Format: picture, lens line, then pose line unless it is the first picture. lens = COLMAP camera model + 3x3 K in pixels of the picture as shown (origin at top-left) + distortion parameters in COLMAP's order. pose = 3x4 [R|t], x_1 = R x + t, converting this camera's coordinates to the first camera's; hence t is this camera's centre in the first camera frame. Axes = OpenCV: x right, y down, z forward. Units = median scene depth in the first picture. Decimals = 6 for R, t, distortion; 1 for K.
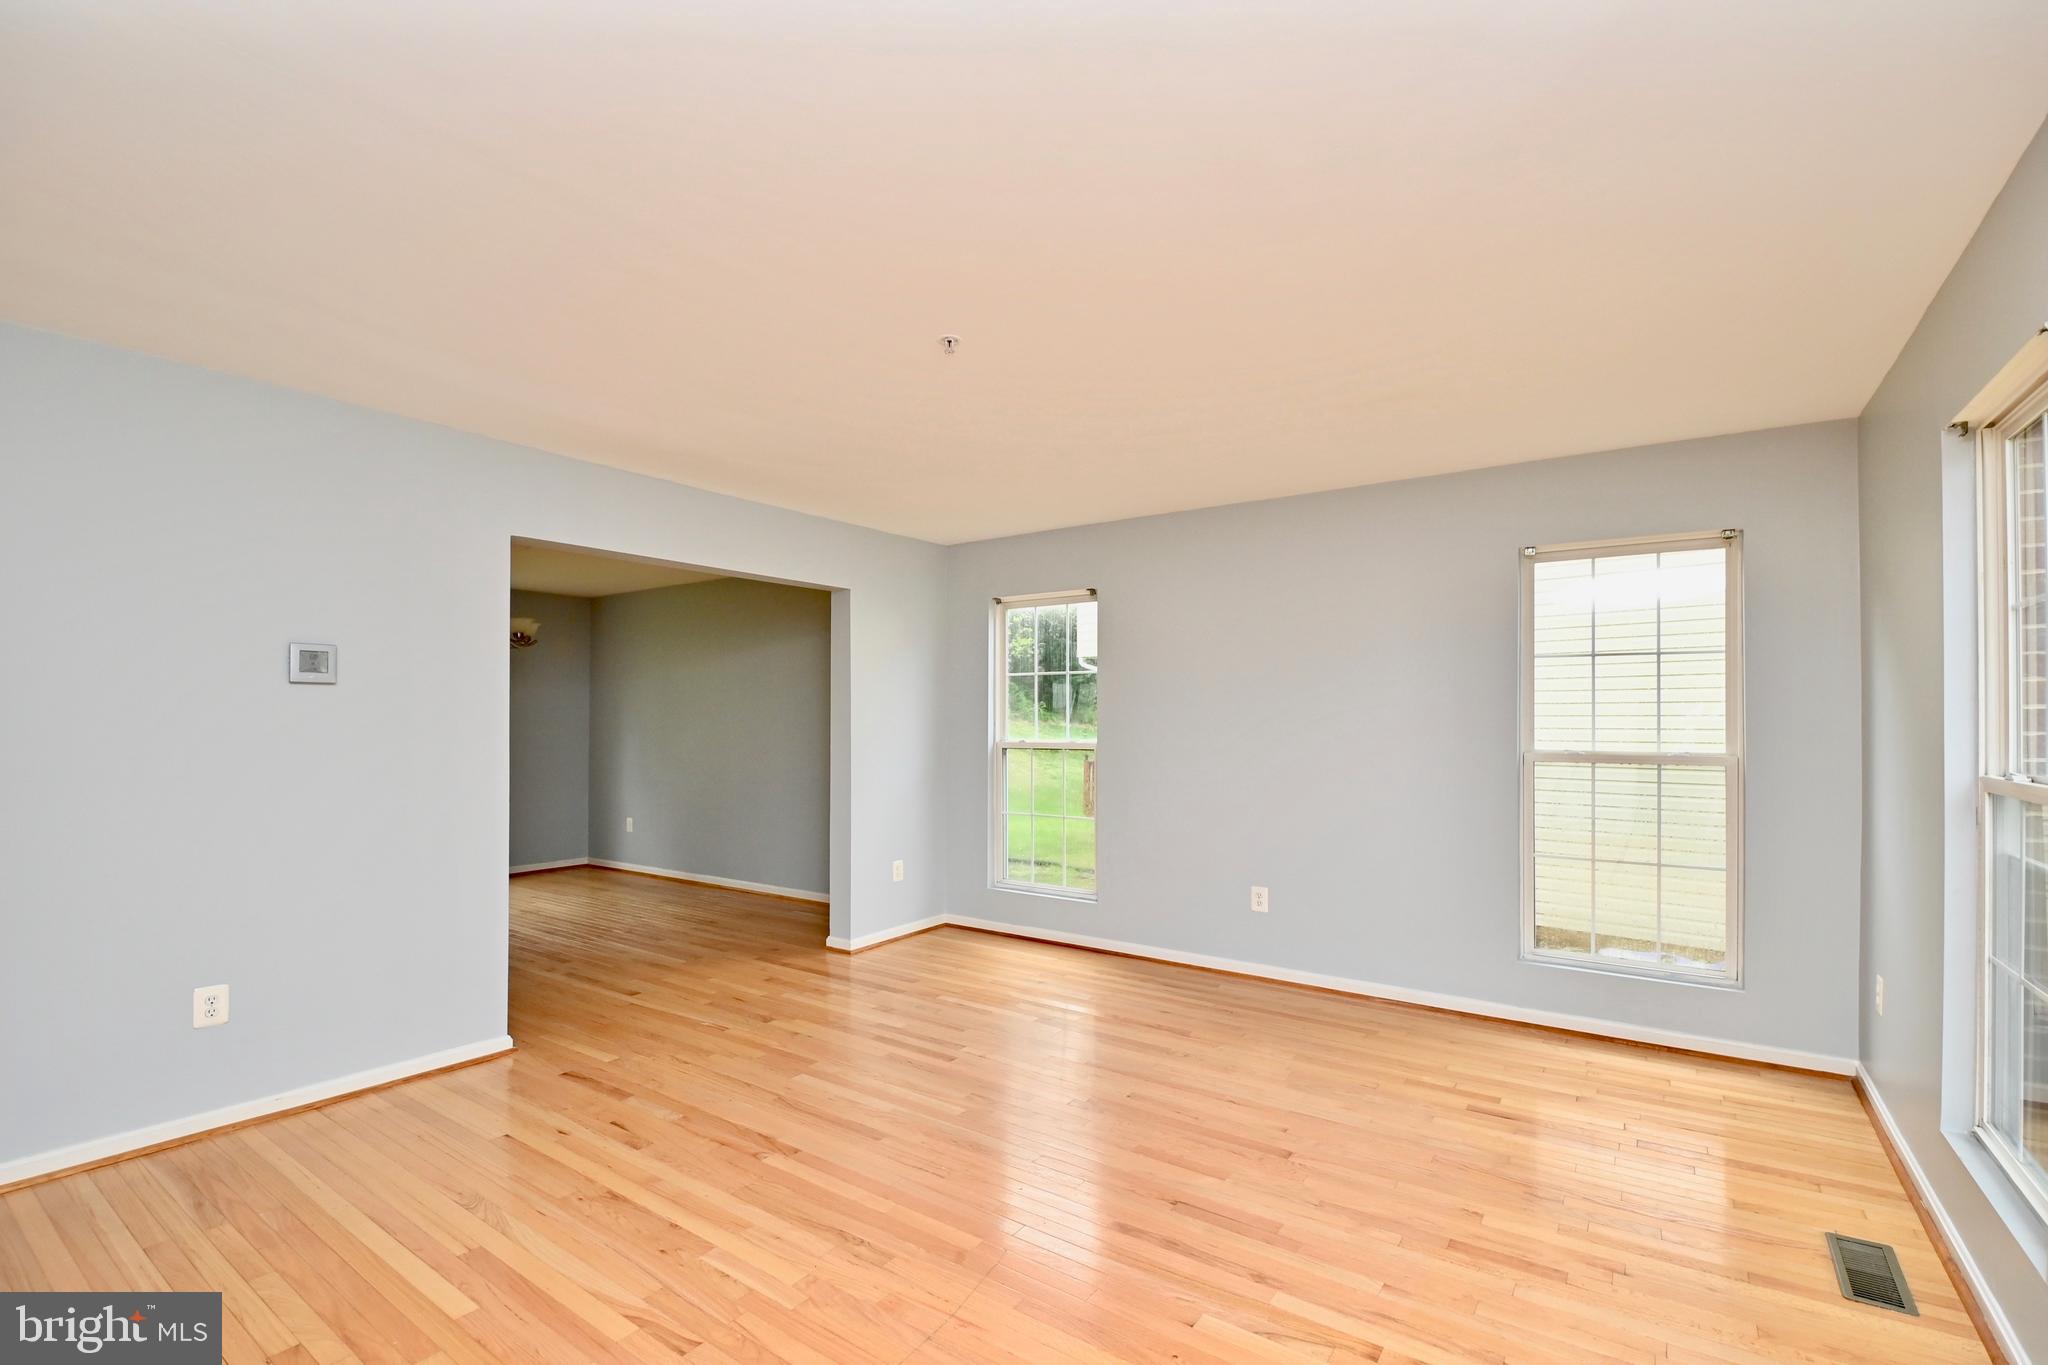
lens RADIAL K [[891.7, 0, 1023.0], [0, 891.7, 717.2], [0, 0, 1]] dist [0.028050, -0.000145]
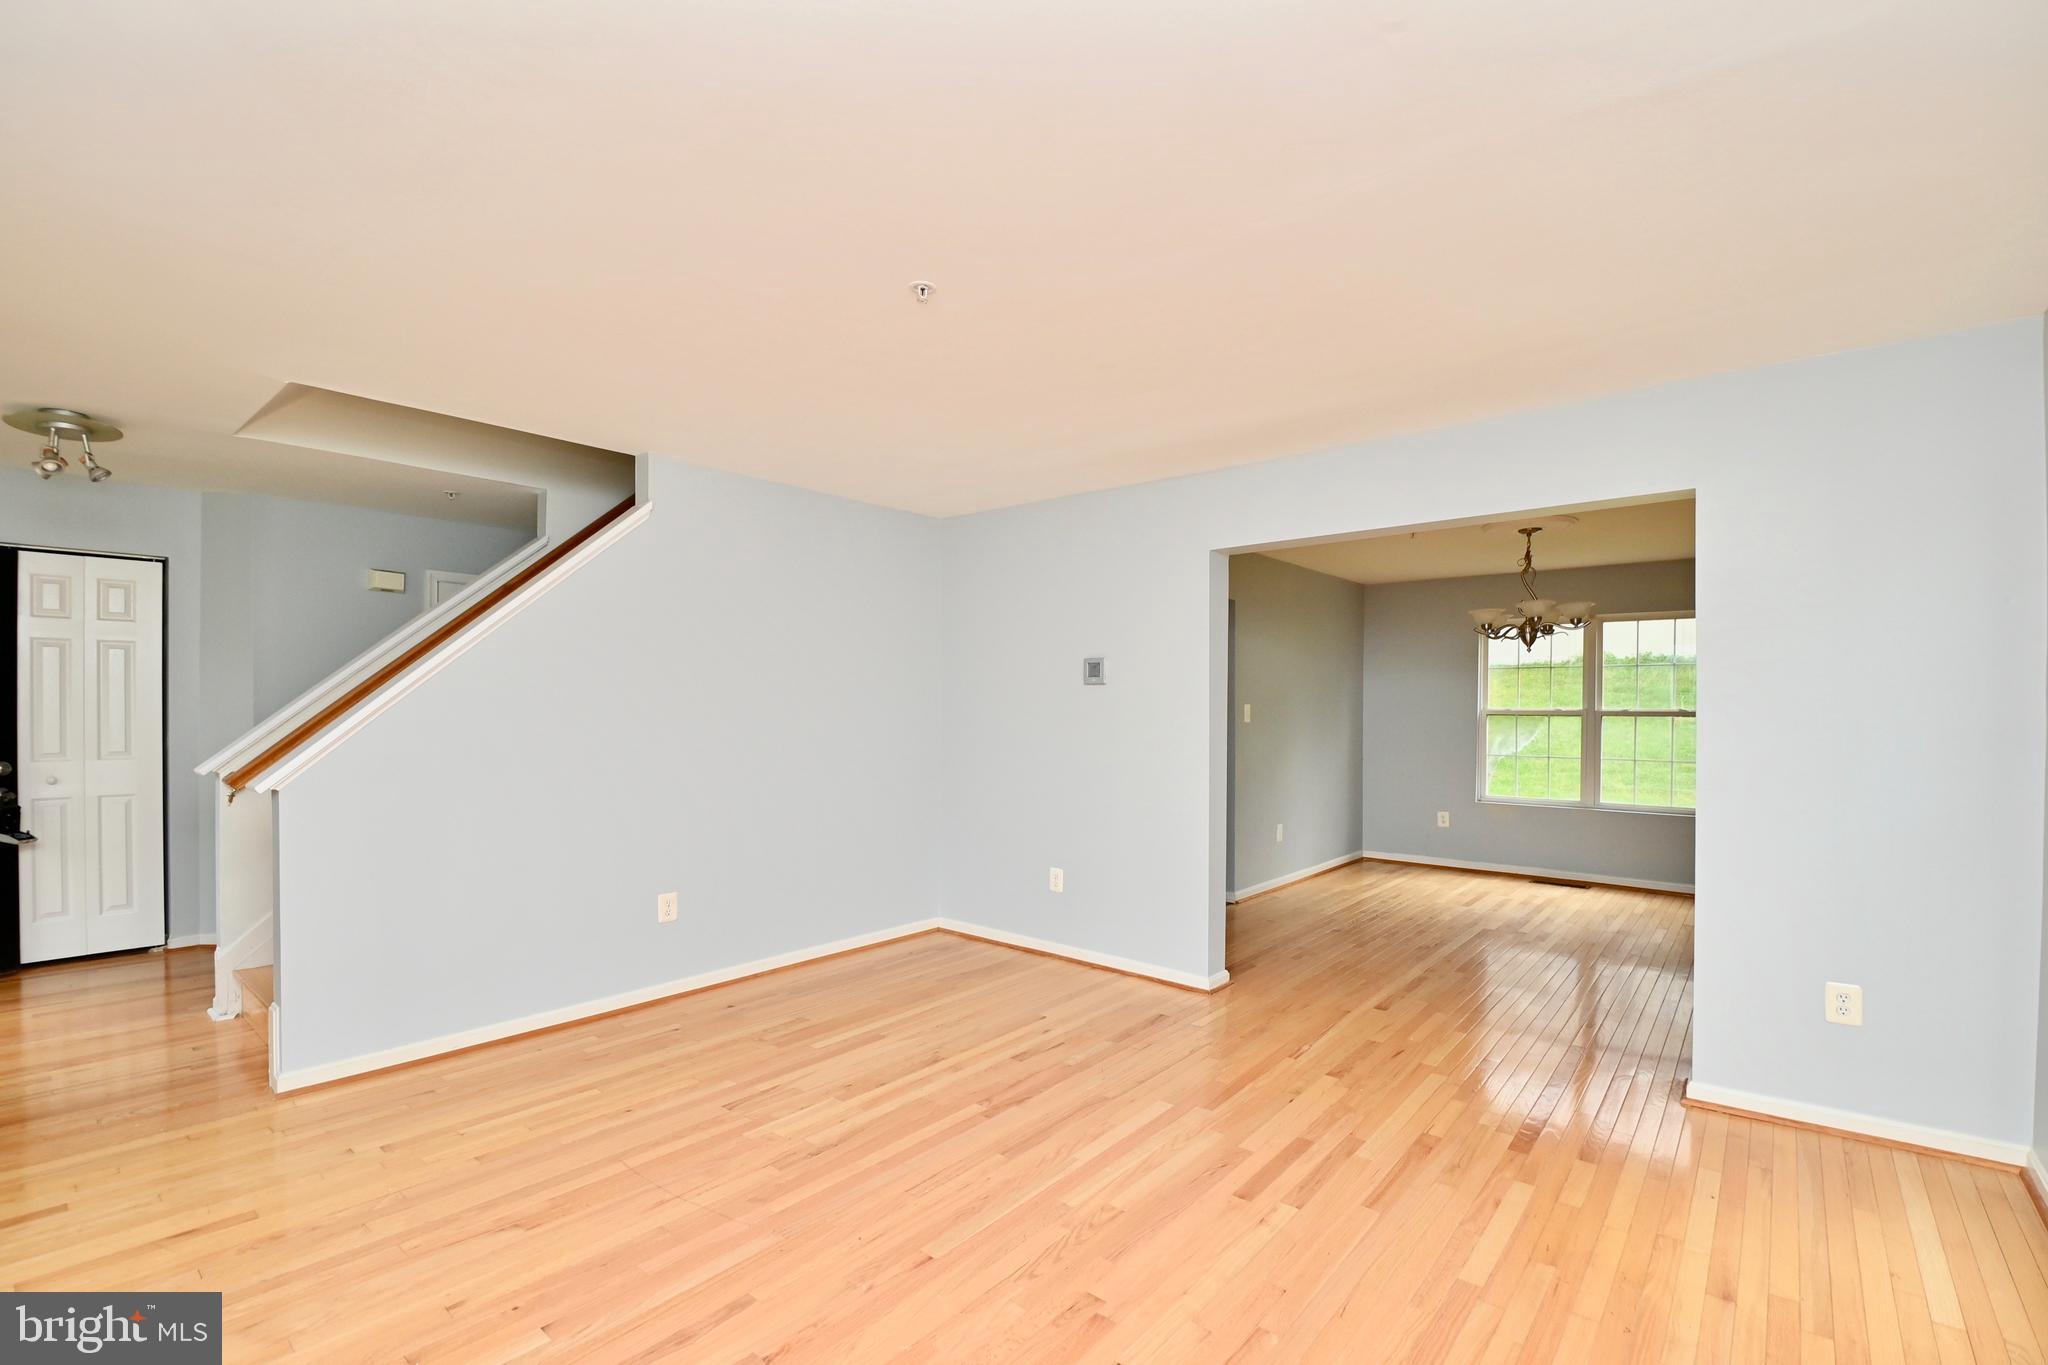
lens RADIAL K [[891.7, 0, 1023.0], [0, 891.7, 717.2], [0, 0, 1]] dist [0.028050, -0.000145]
pose [[-0.079228, 0.003289, -0.996851, 0.645880], [0.007475, 0.999968, 0.002705, 0.011849], [0.996828, -0.007237, -0.079250, 0.925120]]
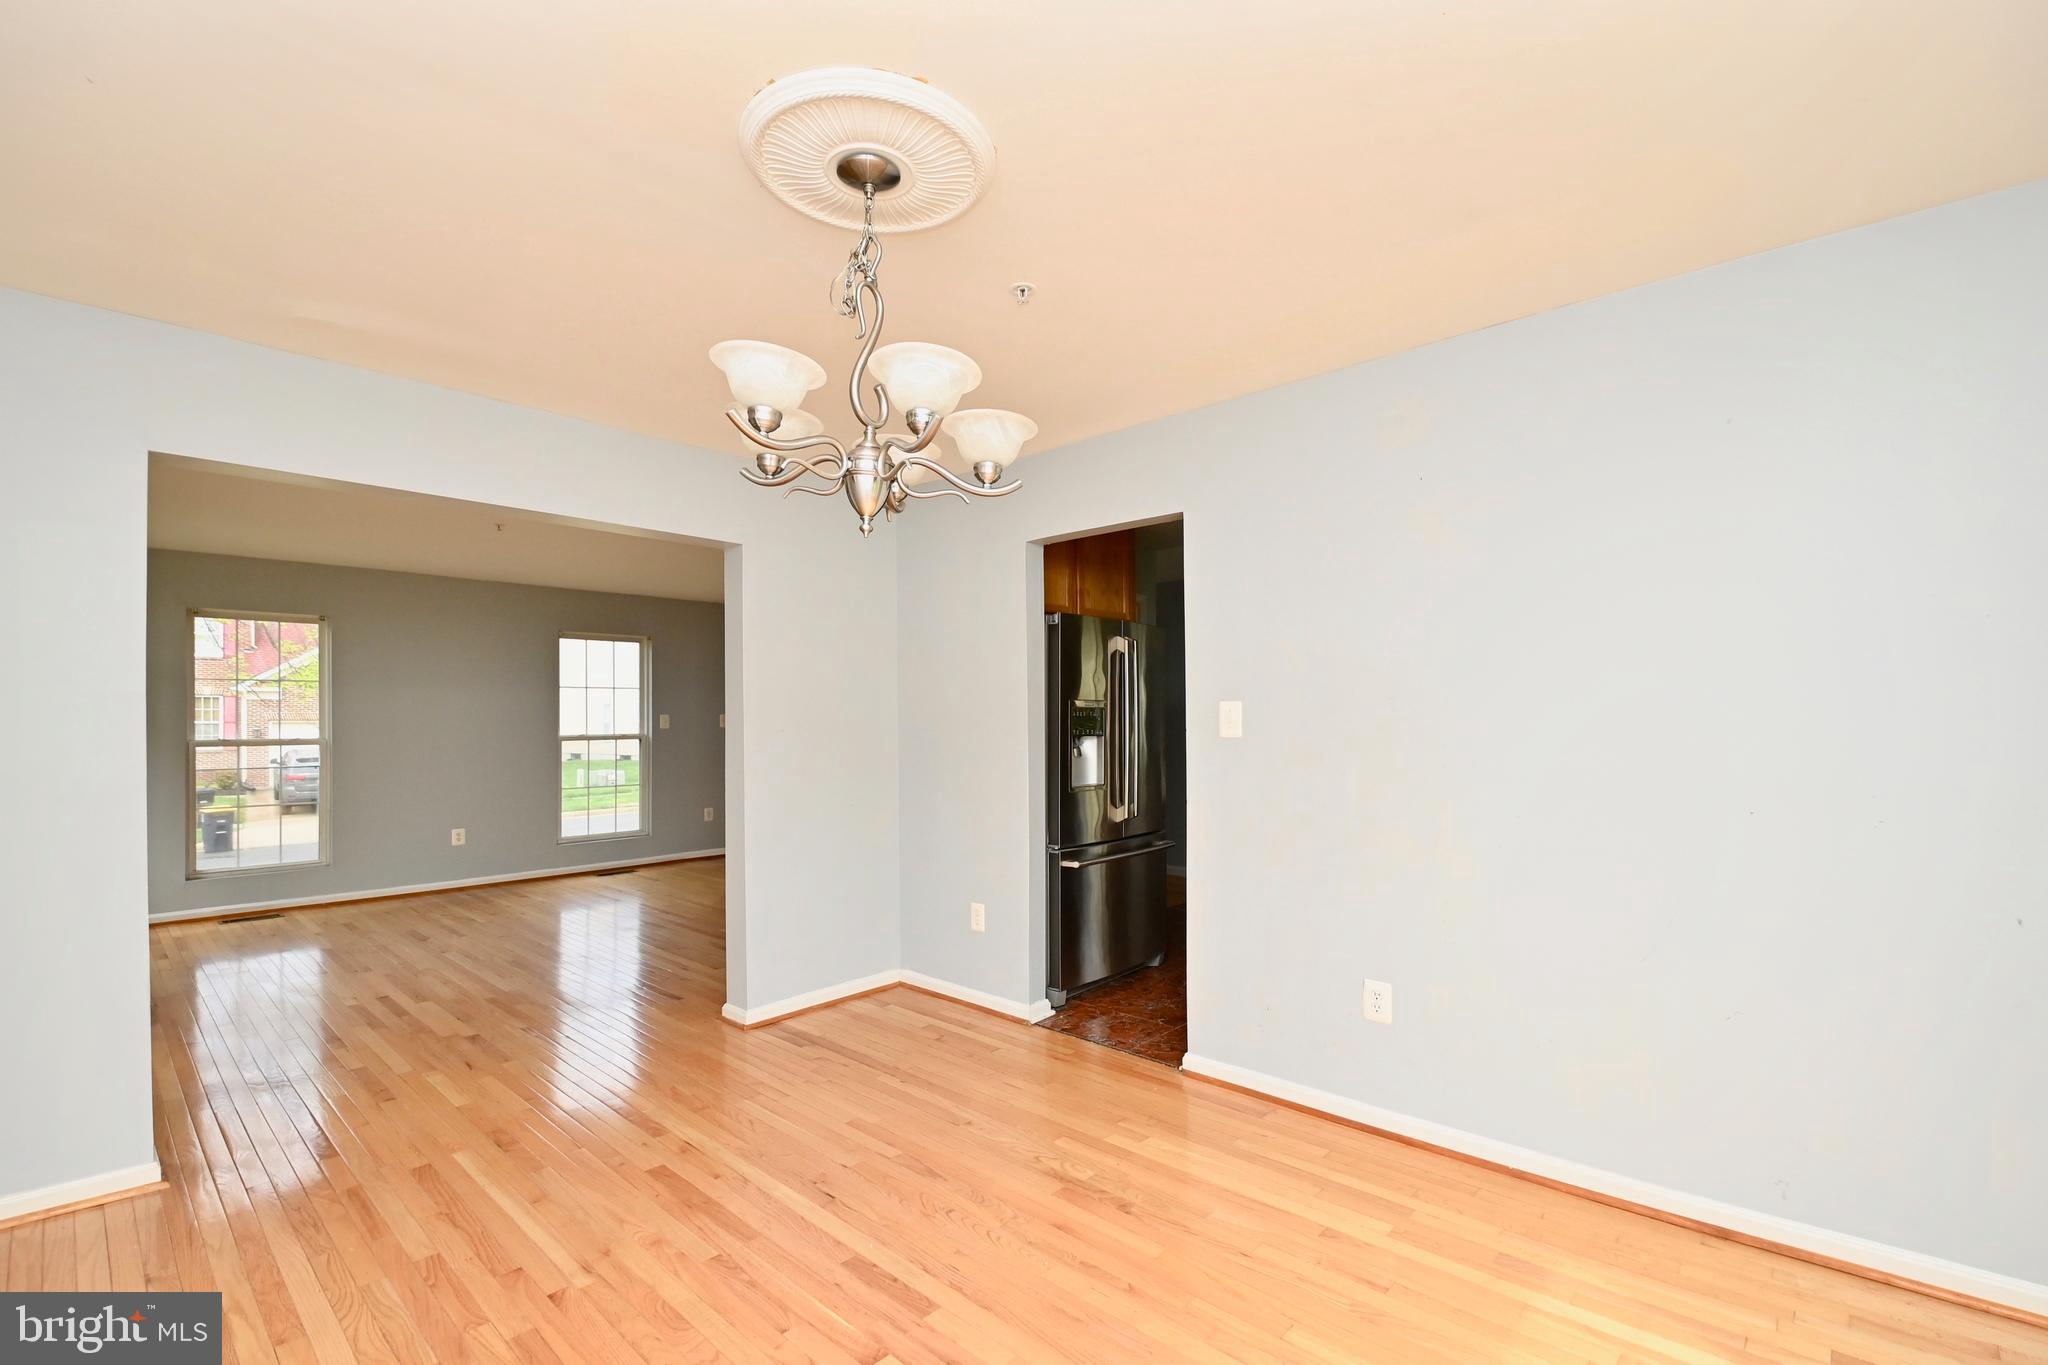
lens RADIAL K [[891.7, 0, 1023.0], [0, 891.7, 717.2], [0, 0, 1]] dist [0.028050, -0.000145]
pose [[-0.992125, 0.003952, 0.125190, -1.177804], [0.003543, 0.999988, -0.003487, -0.001376], [-0.125202, -0.003016, -0.992127, 2.234811]]
